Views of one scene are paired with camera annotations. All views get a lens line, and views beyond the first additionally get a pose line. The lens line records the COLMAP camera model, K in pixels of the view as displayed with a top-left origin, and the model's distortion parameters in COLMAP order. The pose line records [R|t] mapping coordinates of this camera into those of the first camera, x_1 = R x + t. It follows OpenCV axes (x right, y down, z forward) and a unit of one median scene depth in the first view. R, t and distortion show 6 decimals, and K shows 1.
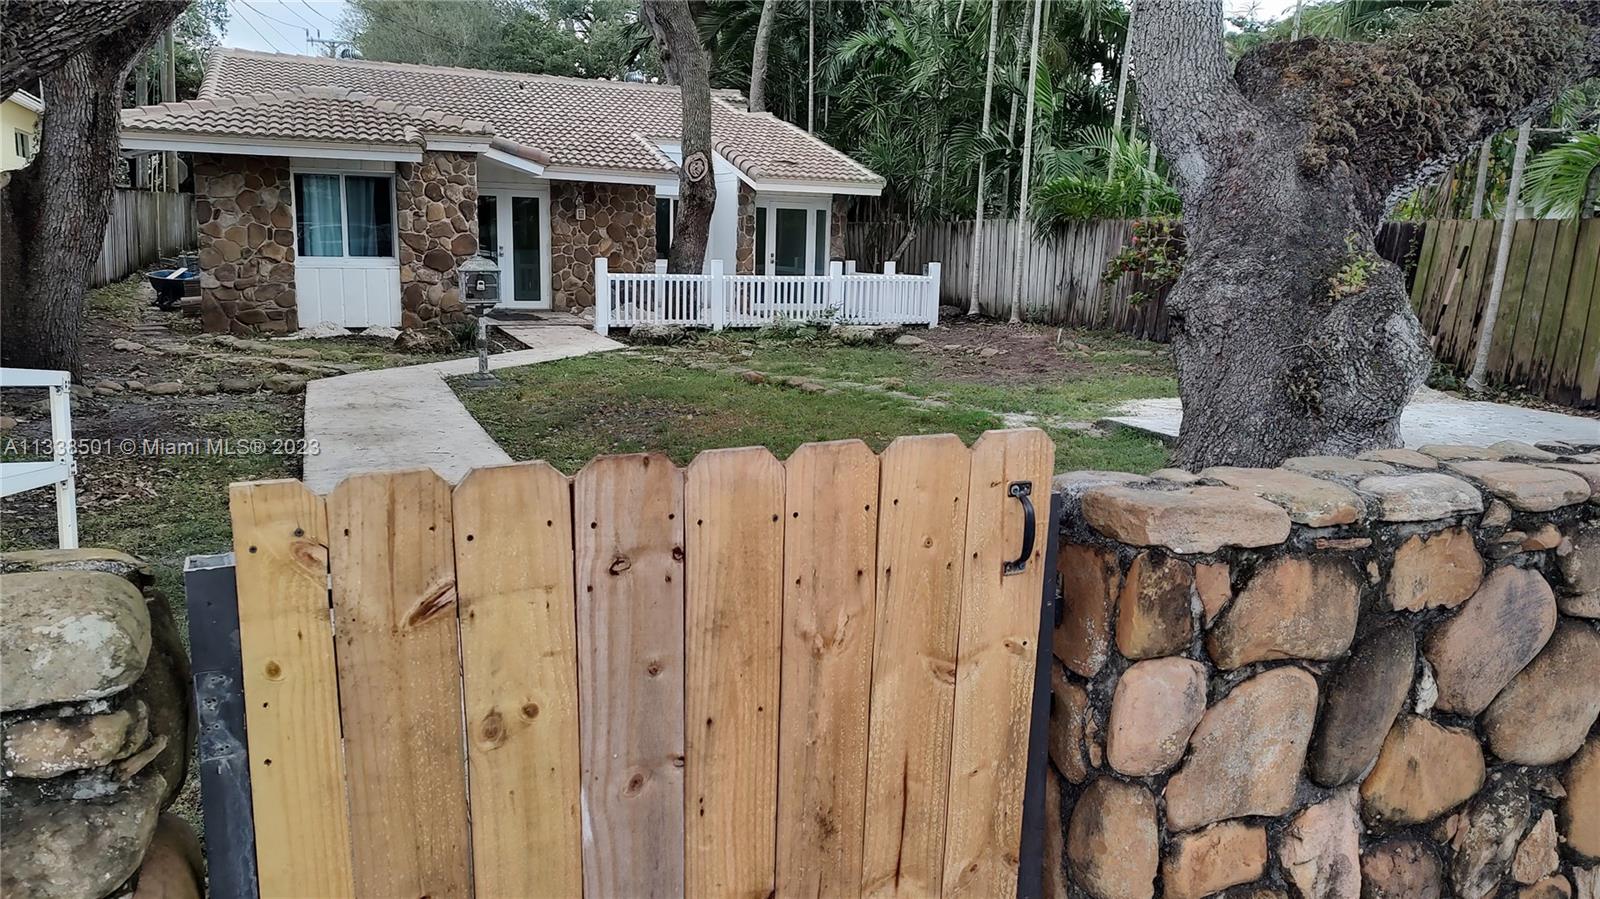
lens RADIAL K [[1143.4, 0, 800.0], [0, 1143.4, 449.5], [0, 0, 1]] dist [-0.013825, -0.001903]
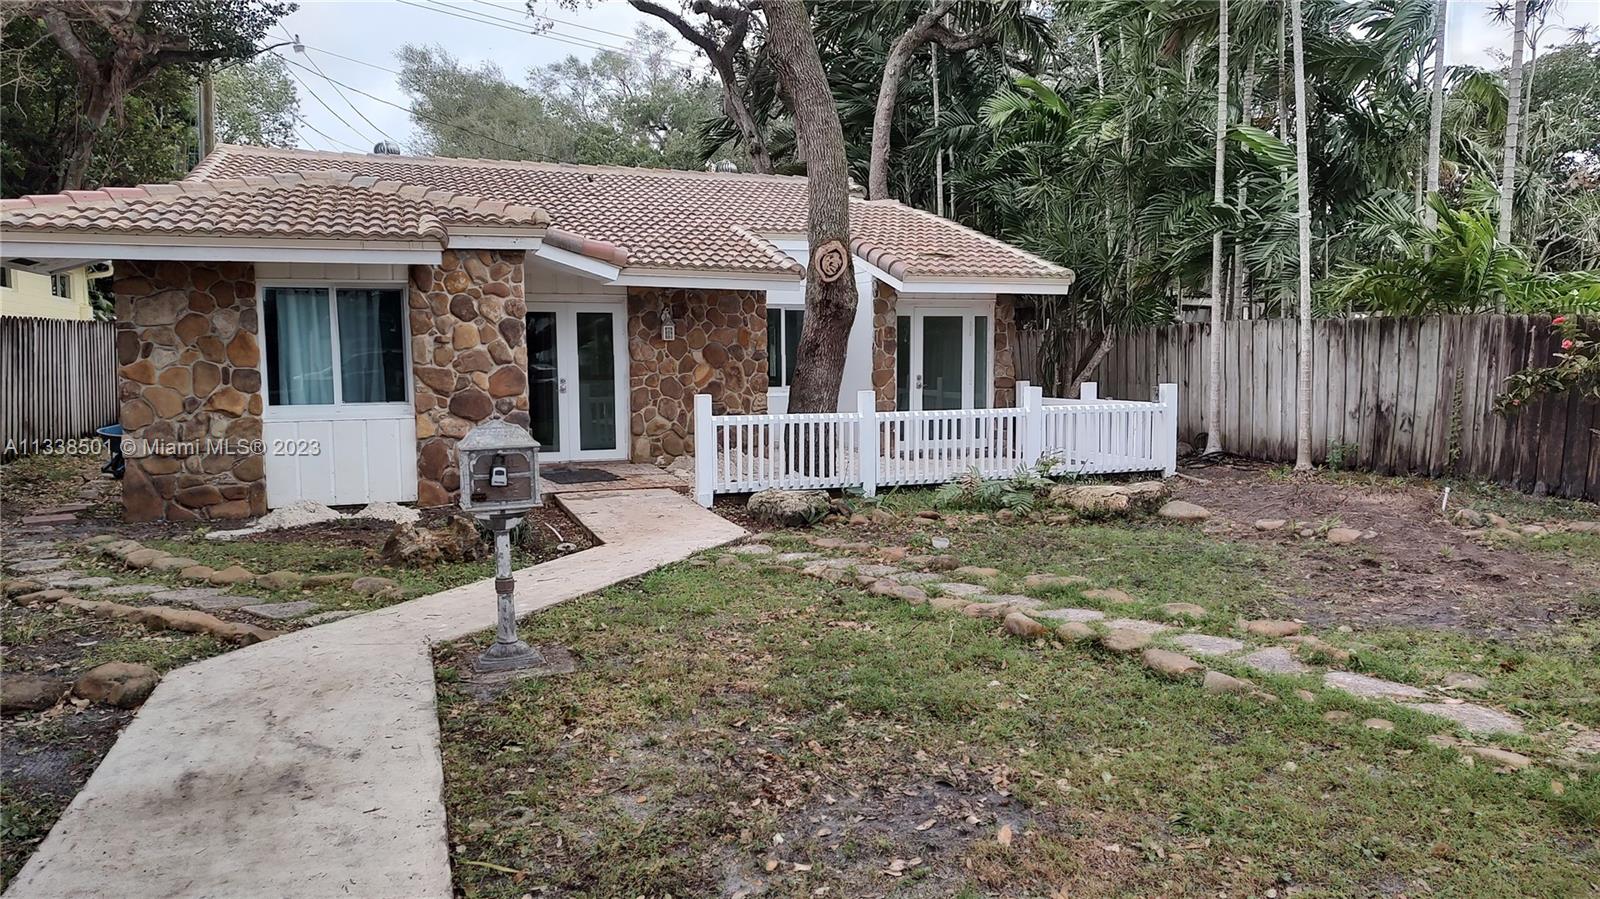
lens RADIAL K [[1143.4, 0, 800.0], [0, 1143.4, 449.5], [0, 0, 1]] dist [-0.013825, -0.001903]
pose [[0.997672, -0.026779, -0.062711, -0.067020], [0.020730, 0.995243, -0.095195, -0.062393], [0.064962, 0.093673, 0.993481, 0.296770]]
